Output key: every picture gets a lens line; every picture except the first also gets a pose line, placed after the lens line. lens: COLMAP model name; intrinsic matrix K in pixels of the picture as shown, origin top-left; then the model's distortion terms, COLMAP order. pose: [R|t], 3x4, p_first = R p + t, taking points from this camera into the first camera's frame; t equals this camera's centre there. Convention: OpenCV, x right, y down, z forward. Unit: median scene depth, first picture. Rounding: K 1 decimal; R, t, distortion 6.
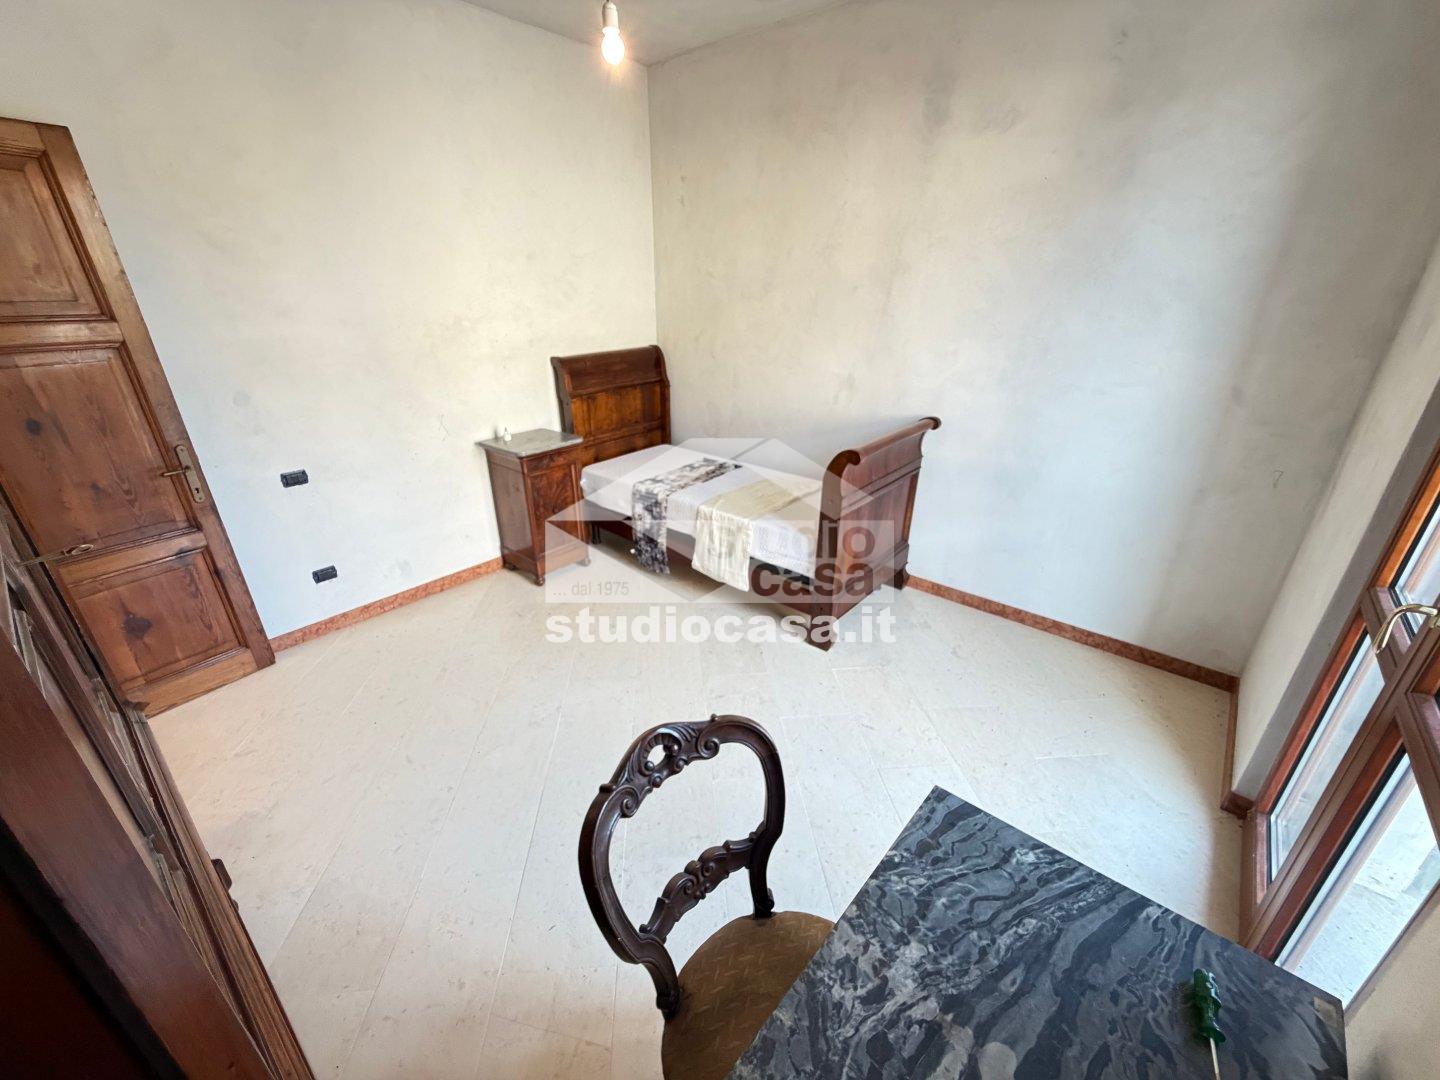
lens RADIAL K [[577.4, 0, 714.9], [0, 577.4, 540.8], [0, 0, 1]] dist [0.001712, -0.000216]
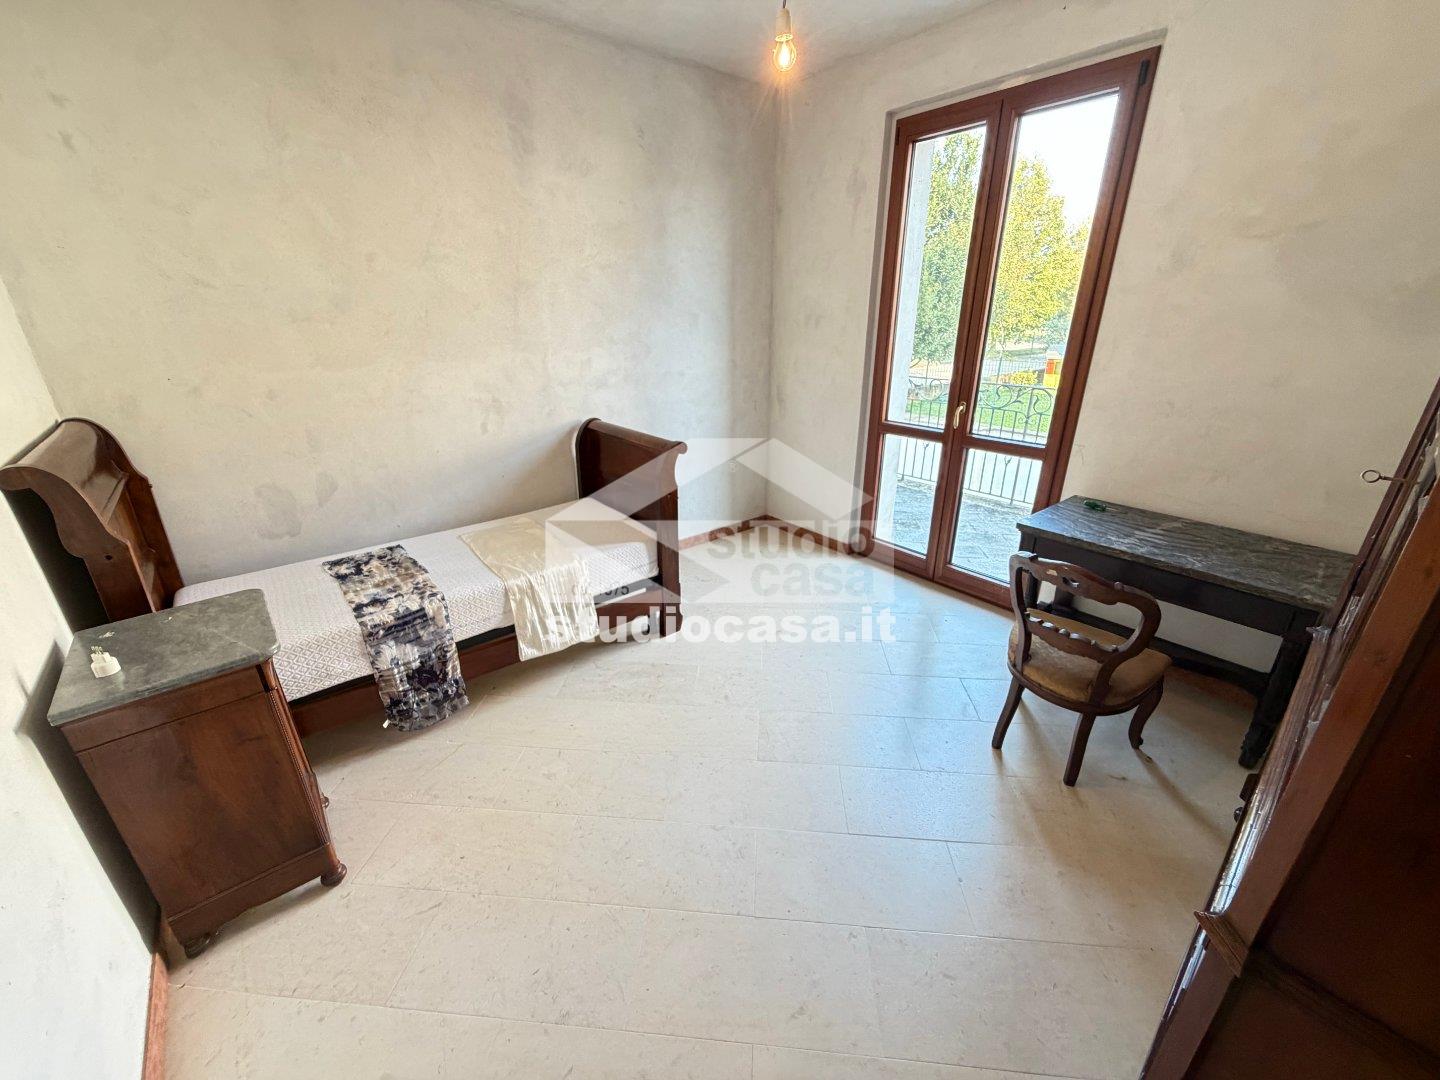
lens RADIAL K [[577.4, 0, 715.9], [0, 577.4, 540.7], [0, 0, 1]] dist [0.001712, -0.000216]
pose [[0.173379, -0.366501, 0.914121, -0.615627], [0.404343, 0.872833, 0.273257, -0.192303], [-0.898023, 0.322242, 0.299523, 0.466772]]
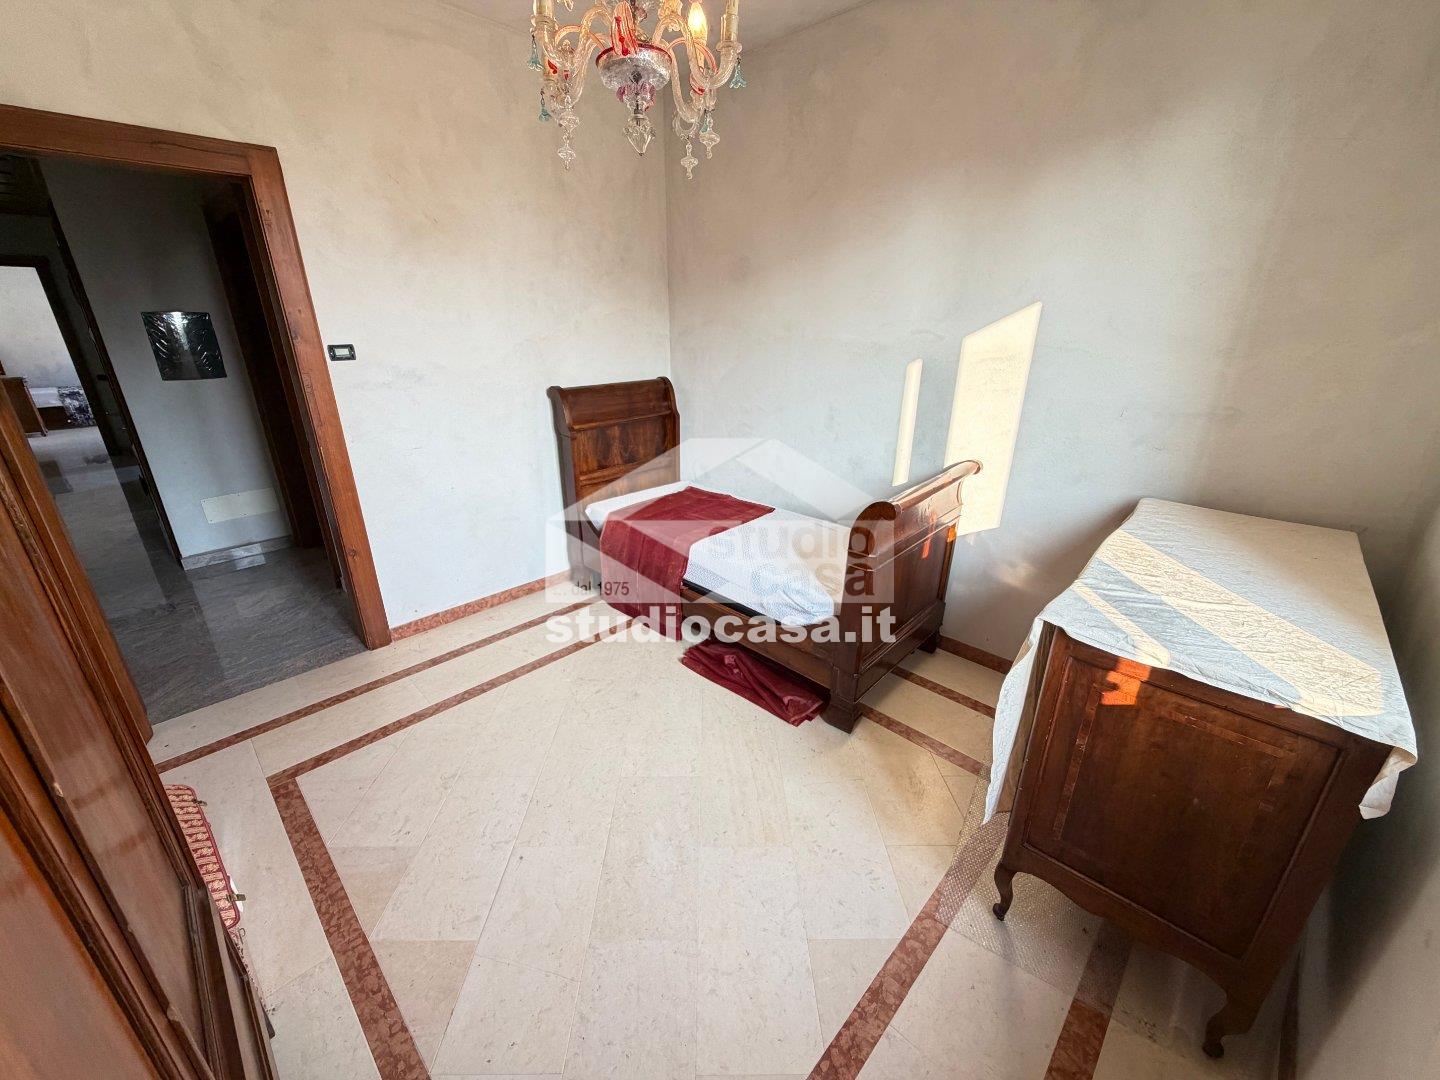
lens RADIAL K [[577.4, 0, 716.5], [0, 577.4, 538.7], [0, 0, 1]] dist [0.001712, -0.000216]
pose [[0.072552, -0.356743, 0.931381, -2.557136], [0.404128, 0.864261, 0.299554, 0.877003], [-0.911821, 0.354664, 0.206874, -1.938255]]
